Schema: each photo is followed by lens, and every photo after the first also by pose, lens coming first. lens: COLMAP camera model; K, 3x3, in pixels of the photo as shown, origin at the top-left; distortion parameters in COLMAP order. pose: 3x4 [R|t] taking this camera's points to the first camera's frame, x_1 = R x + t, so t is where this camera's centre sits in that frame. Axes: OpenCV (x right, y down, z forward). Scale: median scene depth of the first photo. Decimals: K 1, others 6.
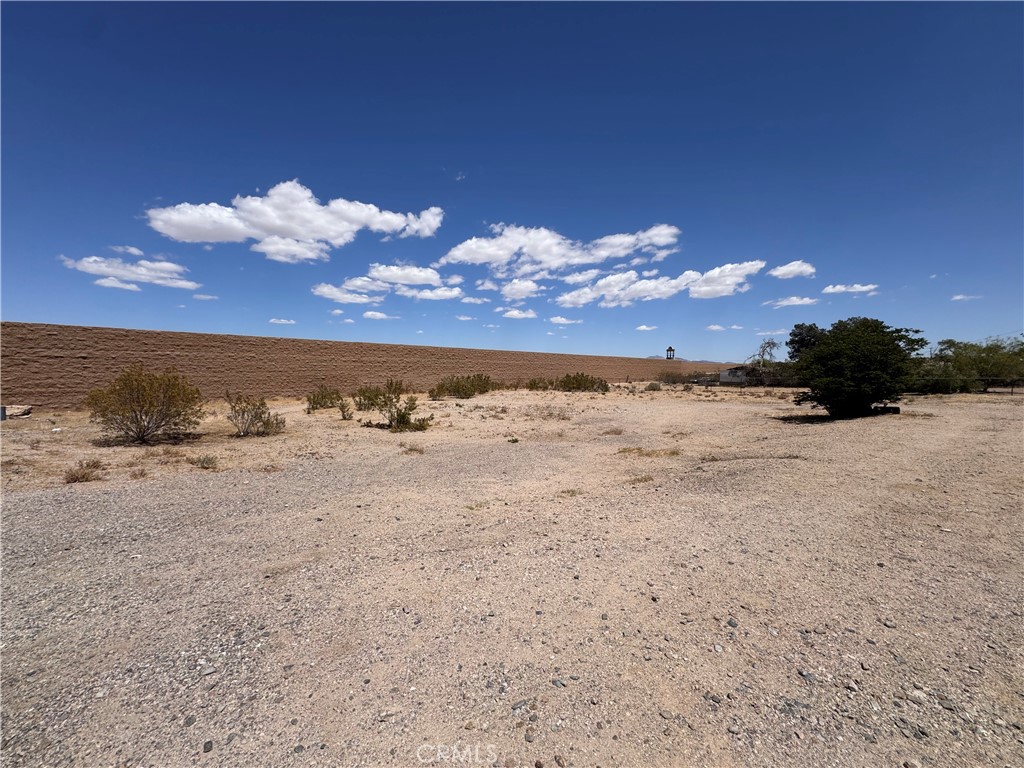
lens RADIAL K [[408.9, 0, 516.9], [0, 408.9, 375.0], [0, 0, 1]] dist [-0.000173, 0.001097]
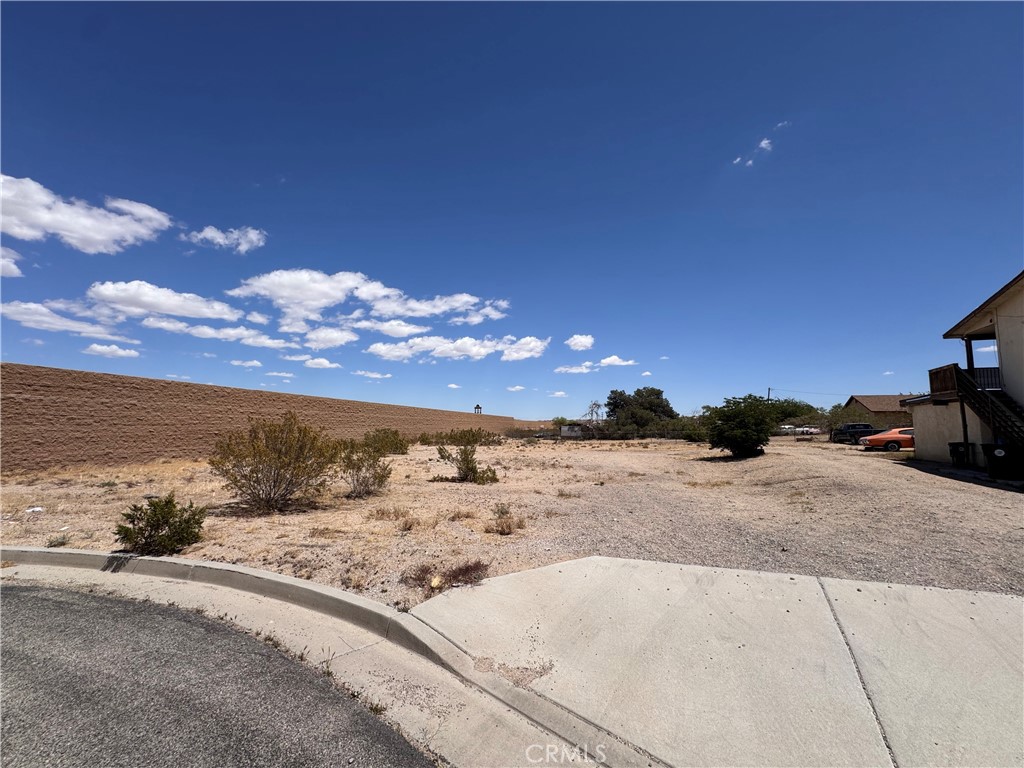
lens RADIAL K [[408.9, 0, 516.0], [0, 408.9, 380.9], [0, 0, 1]] dist [-0.000173, 0.001097]
pose [[0.885242, 0.055363, 0.461825, -0.184163], [0.001000, 0.992662, -0.120915, 0.001857], [-0.465130, 0.107501, 0.878691, 0.007301]]
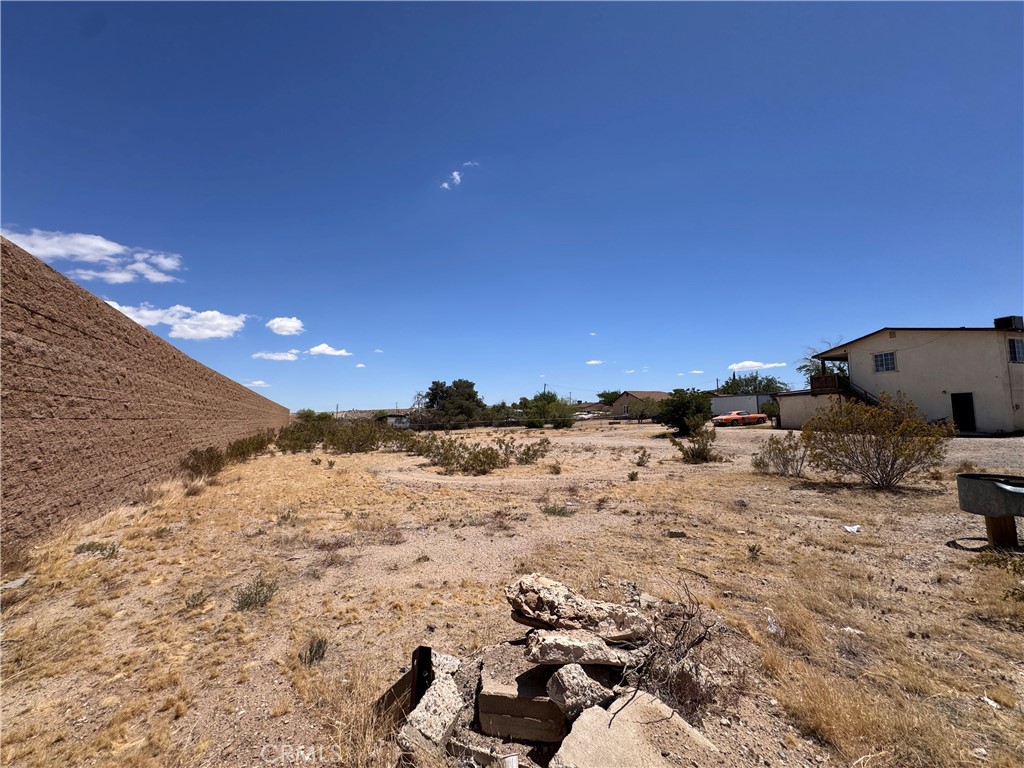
lens RADIAL K [[408.9, 0, 509.3], [0, 408.9, 381.4], [0, 0, 1]] dist [-0.000173, 0.001097]
pose [[0.404195, 0.071706, 0.911858, -0.408124], [0.029464, 0.995384, -0.091334, 0.001384], [-0.914198, 0.063784, 0.400217, 0.272028]]
